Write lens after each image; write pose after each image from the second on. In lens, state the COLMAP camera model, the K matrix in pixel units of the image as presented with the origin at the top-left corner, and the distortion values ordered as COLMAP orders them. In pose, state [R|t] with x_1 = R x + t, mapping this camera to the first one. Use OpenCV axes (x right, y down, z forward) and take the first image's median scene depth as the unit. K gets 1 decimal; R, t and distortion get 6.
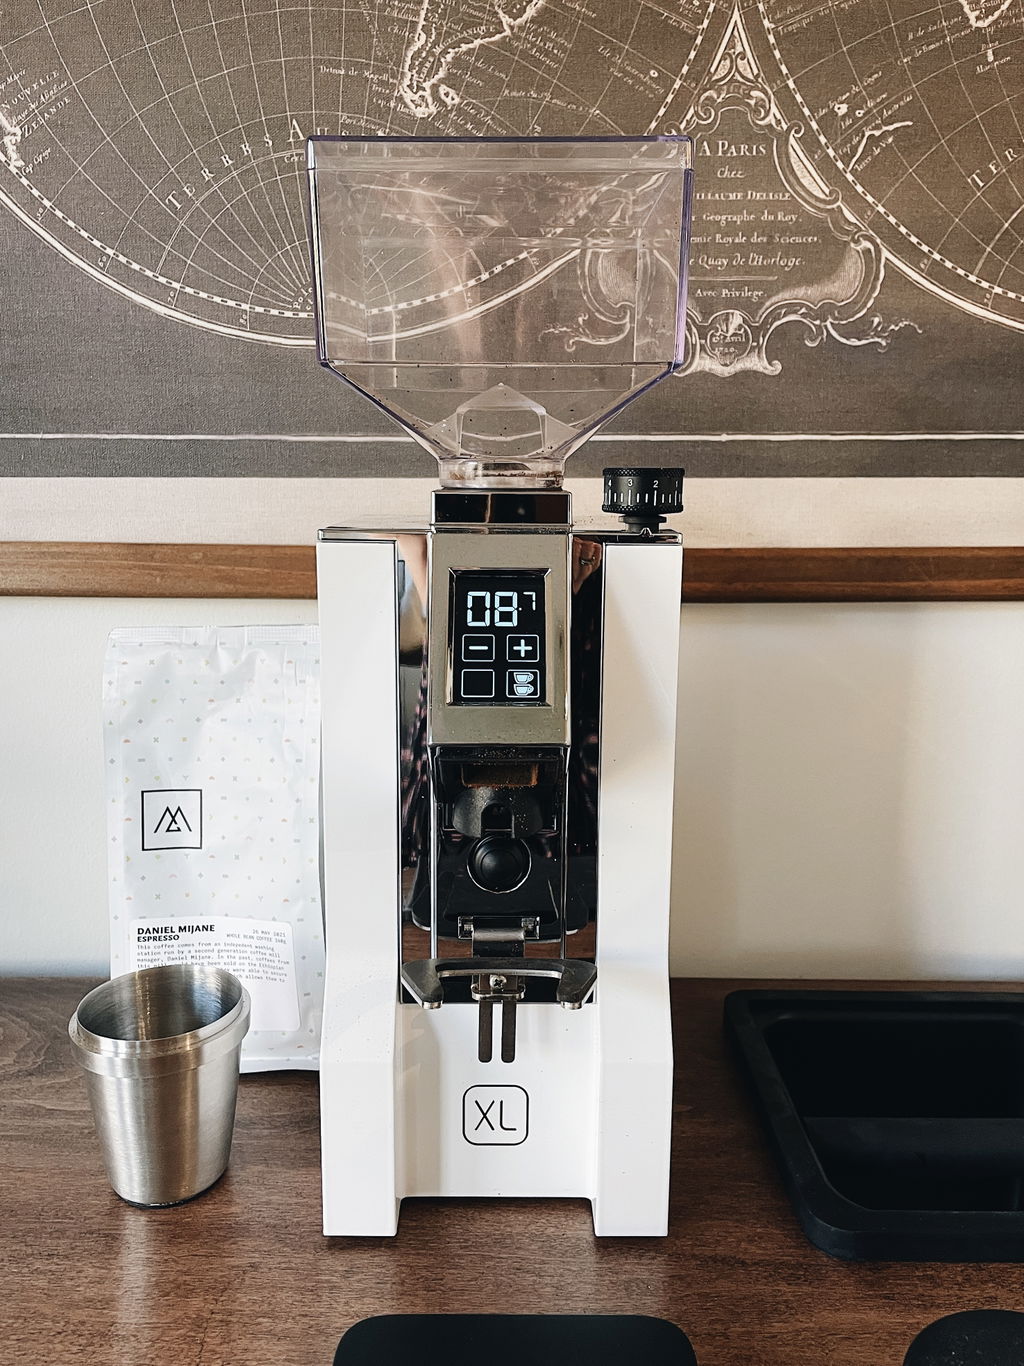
lens RADIAL K [[1082.2, 0, 481.6], [0, 1082.2, 688.7], [0, 0, 1]] dist [0.102994, -0.141113]
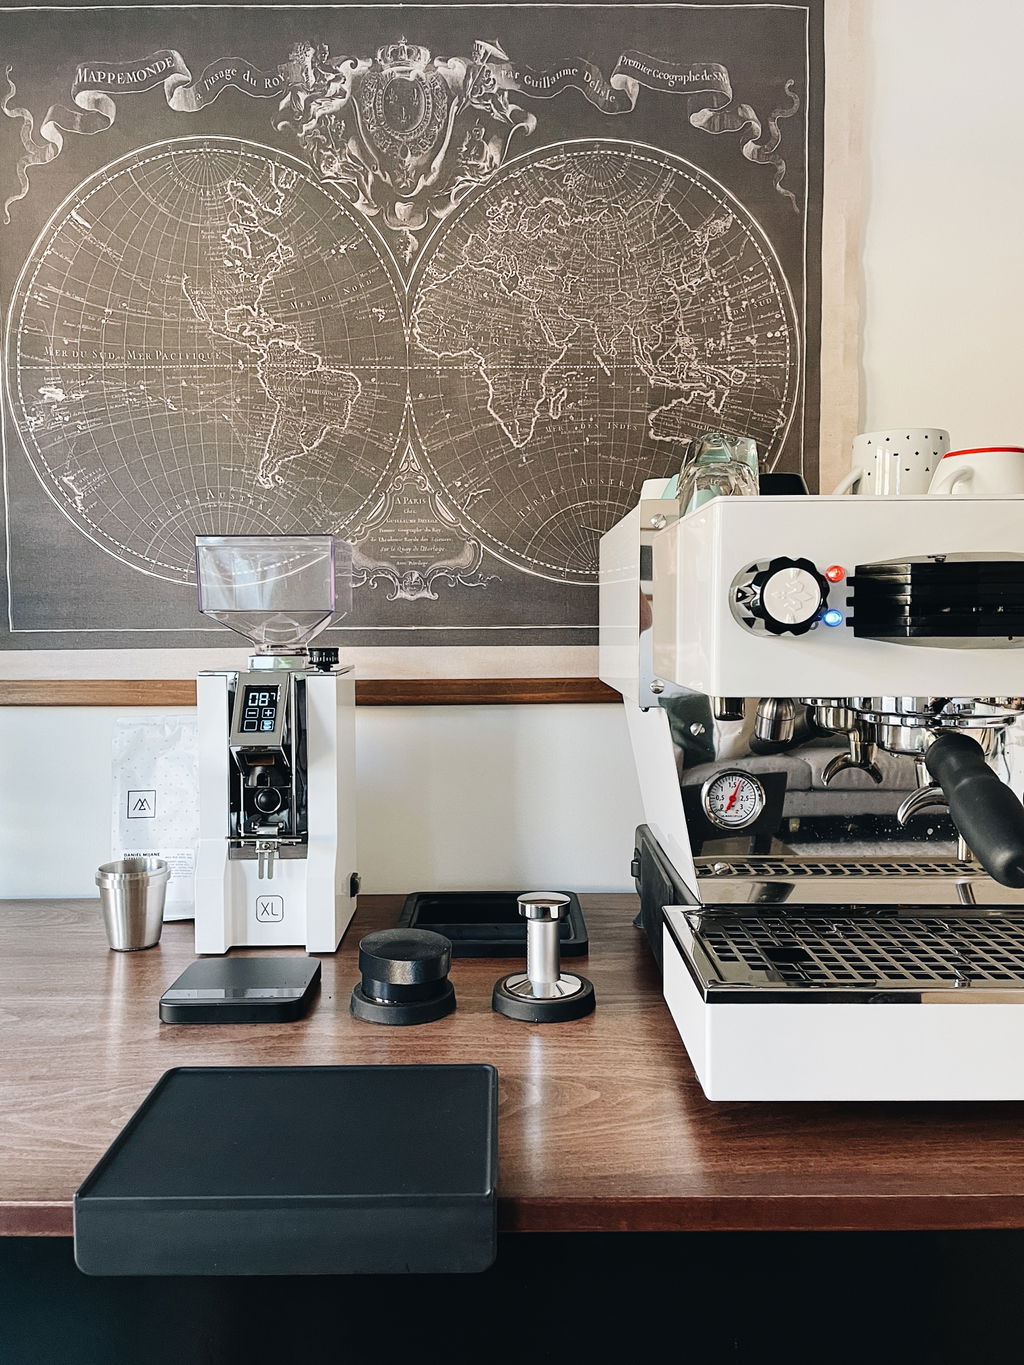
lens RADIAL K [[1081.4, 0, 481.7], [0, 1081.4, 688.2], [0, 0, 1]] dist [0.102994, -0.141113]
pose [[0.999944, -0.010044, 0.003243, 0.366408], [0.010388, 0.990932, -0.133966, 0.176705], [-0.001868, 0.133992, 0.990981, -1.120051]]
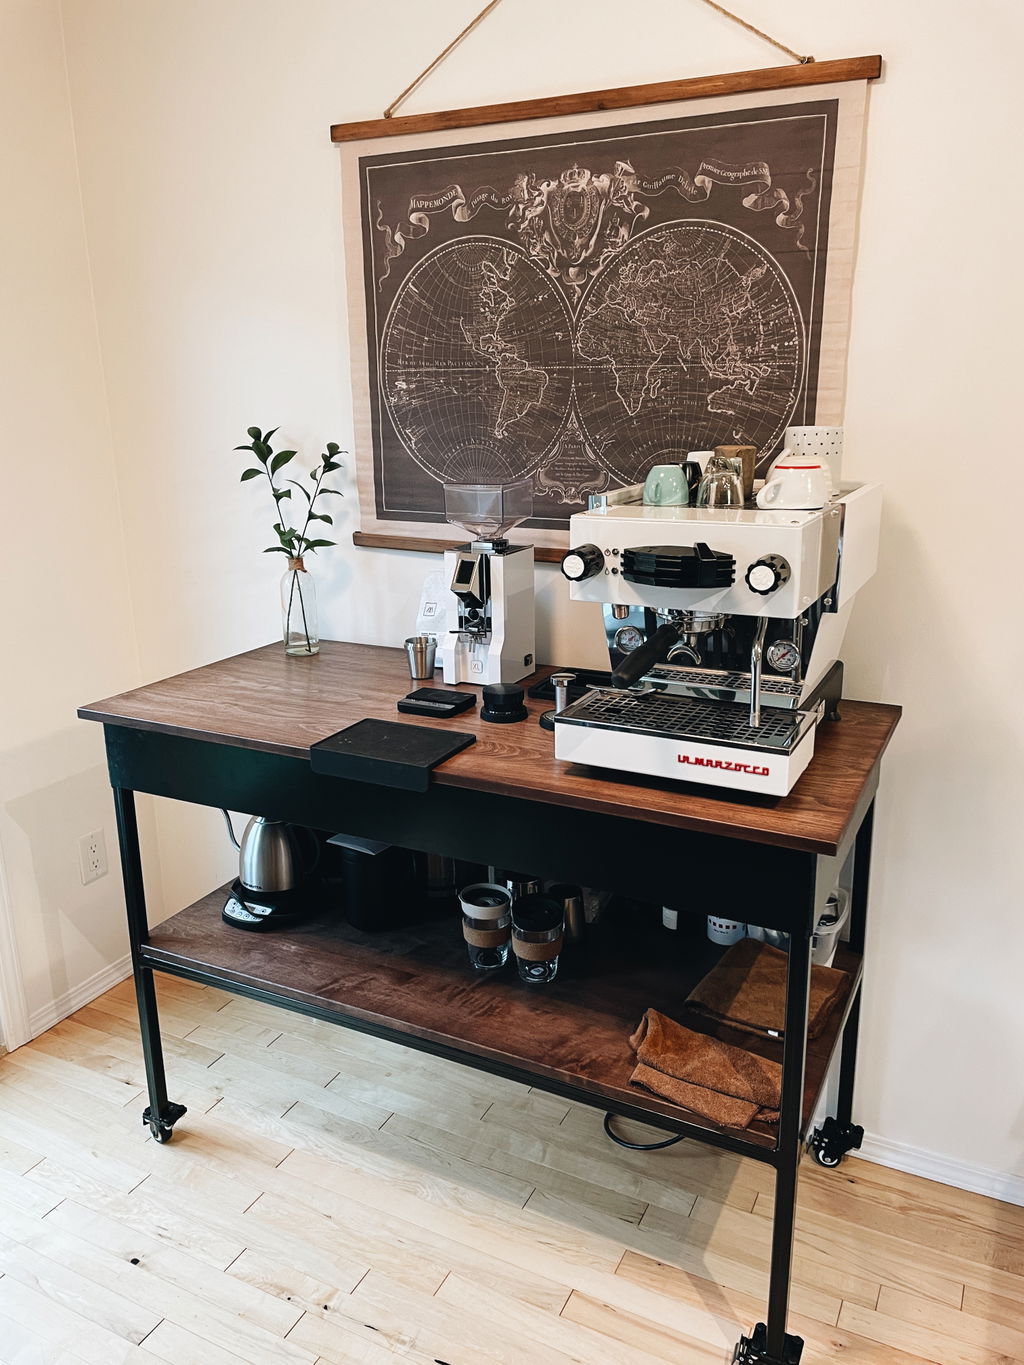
lens RADIAL K [[1081.4, 0, 481.7], [0, 1081.4, 688.2], [0, 0, 1]] dist [0.102994, -0.141113]
pose [[0.876851, 0.119495, -0.465676, 1.850795], [-0.073947, 0.990614, 0.114957, -0.068675], [0.475042, -0.066365, 0.877457, -2.578004]]
